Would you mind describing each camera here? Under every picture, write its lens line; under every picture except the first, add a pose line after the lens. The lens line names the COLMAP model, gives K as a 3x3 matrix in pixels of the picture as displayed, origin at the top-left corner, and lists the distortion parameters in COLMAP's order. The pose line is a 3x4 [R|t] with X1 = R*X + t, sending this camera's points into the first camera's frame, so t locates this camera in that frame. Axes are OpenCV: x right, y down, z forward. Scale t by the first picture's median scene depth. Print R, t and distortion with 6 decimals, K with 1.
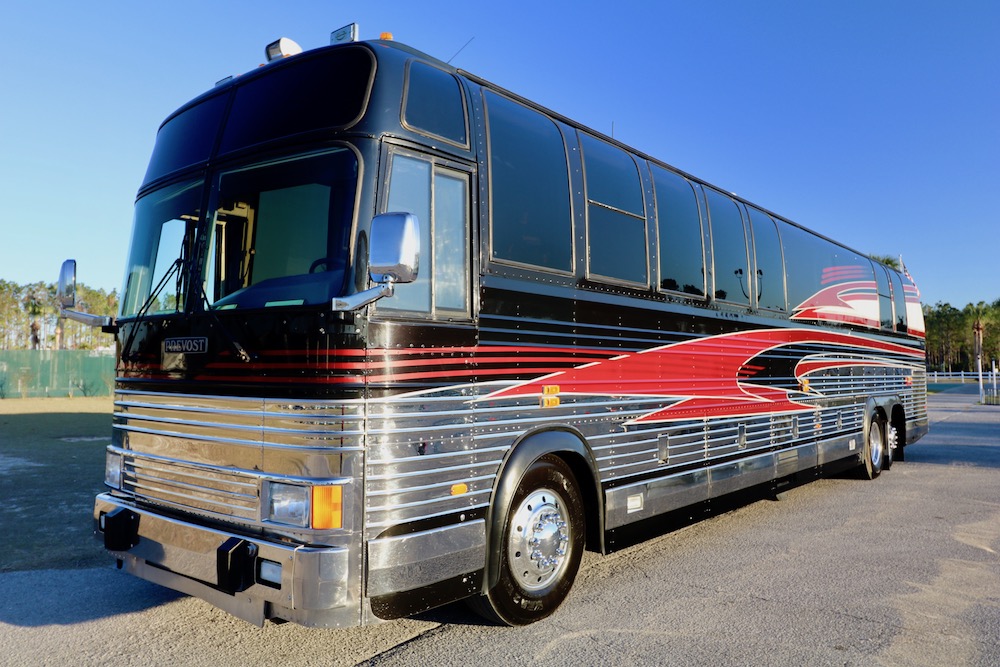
lens RADIAL K [[748.3, 0, 501.3], [0, 748.3, 325.3], [0, 0, 1]] dist [0.005837, -0.008213]
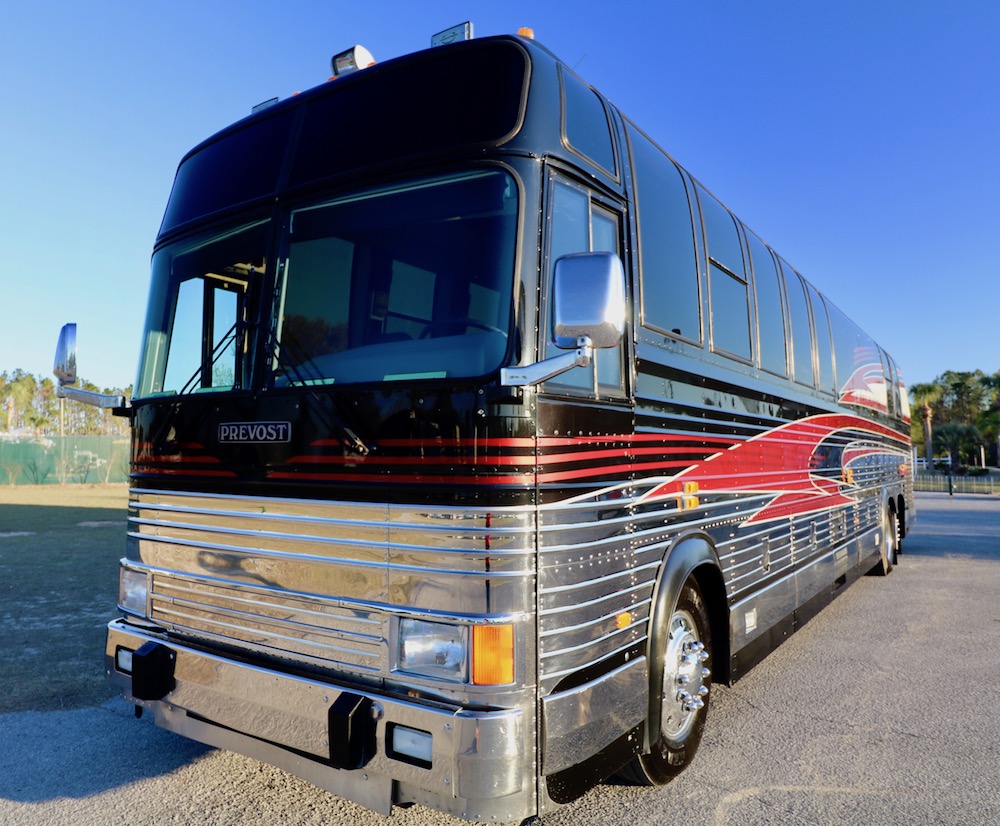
lens RADIAL K [[800.9, 0, 502.2], [0, 800.9, 400.0], [0, 0, 1]] dist [-0.007599, 0.000889]
pose [[0.998647, 0.002376, 0.051955, -0.193227], [-0.001707, 0.999915, -0.012919, 0.003430], [-0.051981, 0.012813, 0.998566, 0.157891]]
